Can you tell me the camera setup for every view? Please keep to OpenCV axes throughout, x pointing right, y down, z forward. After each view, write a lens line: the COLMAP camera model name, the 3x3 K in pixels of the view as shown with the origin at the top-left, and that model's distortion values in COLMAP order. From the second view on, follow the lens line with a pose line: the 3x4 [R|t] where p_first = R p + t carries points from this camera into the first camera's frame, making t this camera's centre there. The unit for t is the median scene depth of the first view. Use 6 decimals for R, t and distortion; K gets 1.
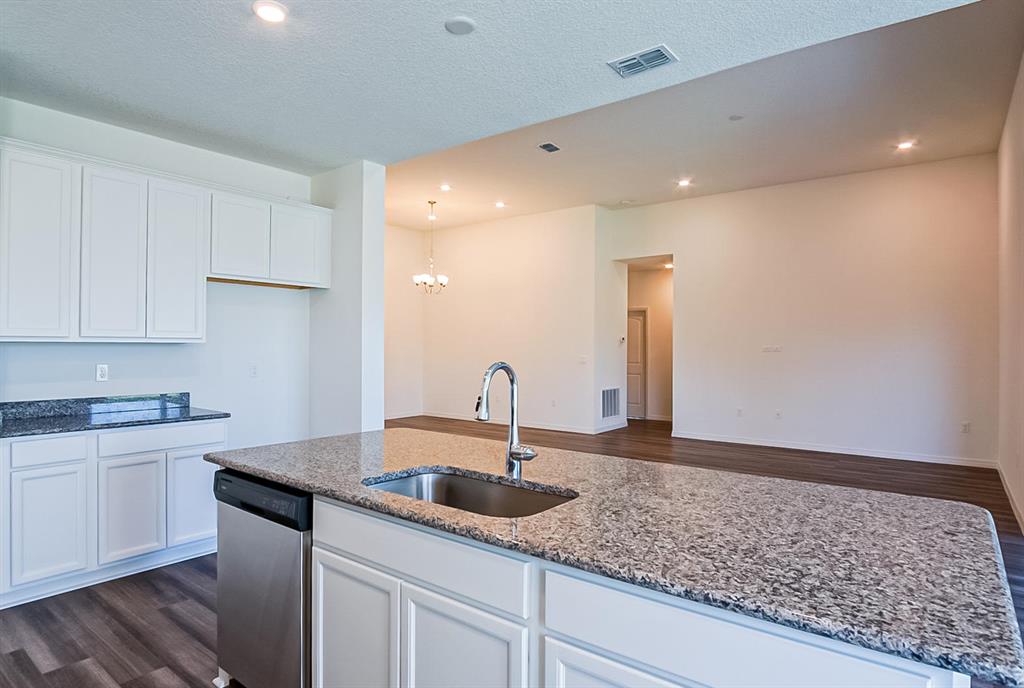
lens RADIAL K [[578.6, 0, 516.4], [0, 578.6, 343.1], [0, 0, 1]] dist [-0.020730, -0.000451]
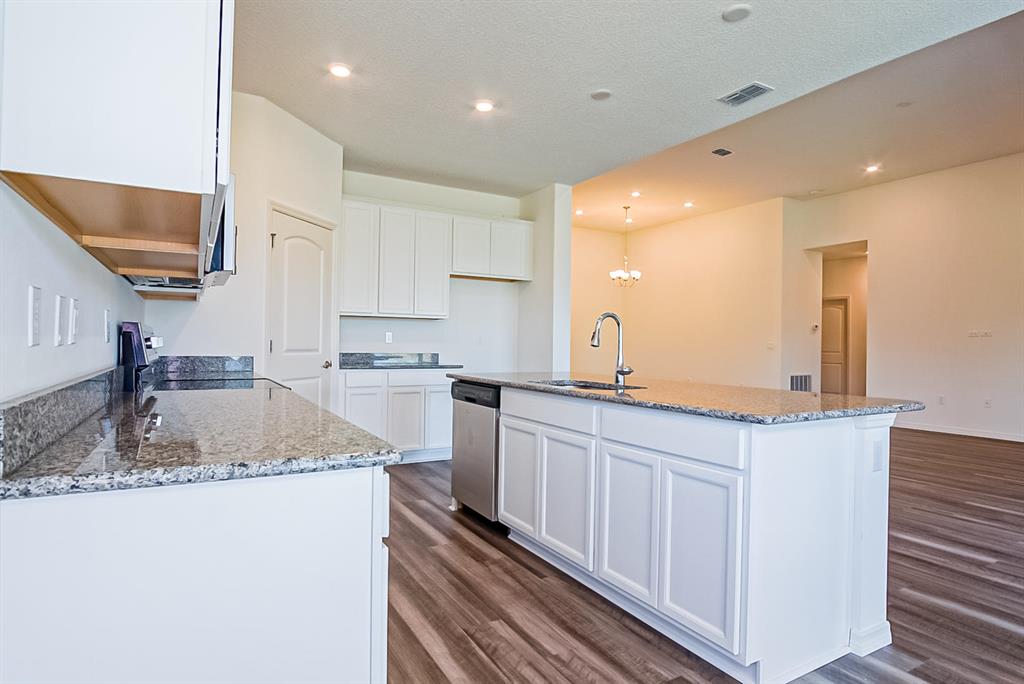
lens RADIAL K [[578.6, 0, 516.4], [0, 578.6, 341.1], [0, 0, 1]] dist [-0.020730, -0.000451]
pose [[0.927524, 0.003780, -0.373745, 0.153107], [-0.006510, 0.999961, -0.006041, 0.056632], [0.373707, 0.008036, 0.927512, -0.271767]]
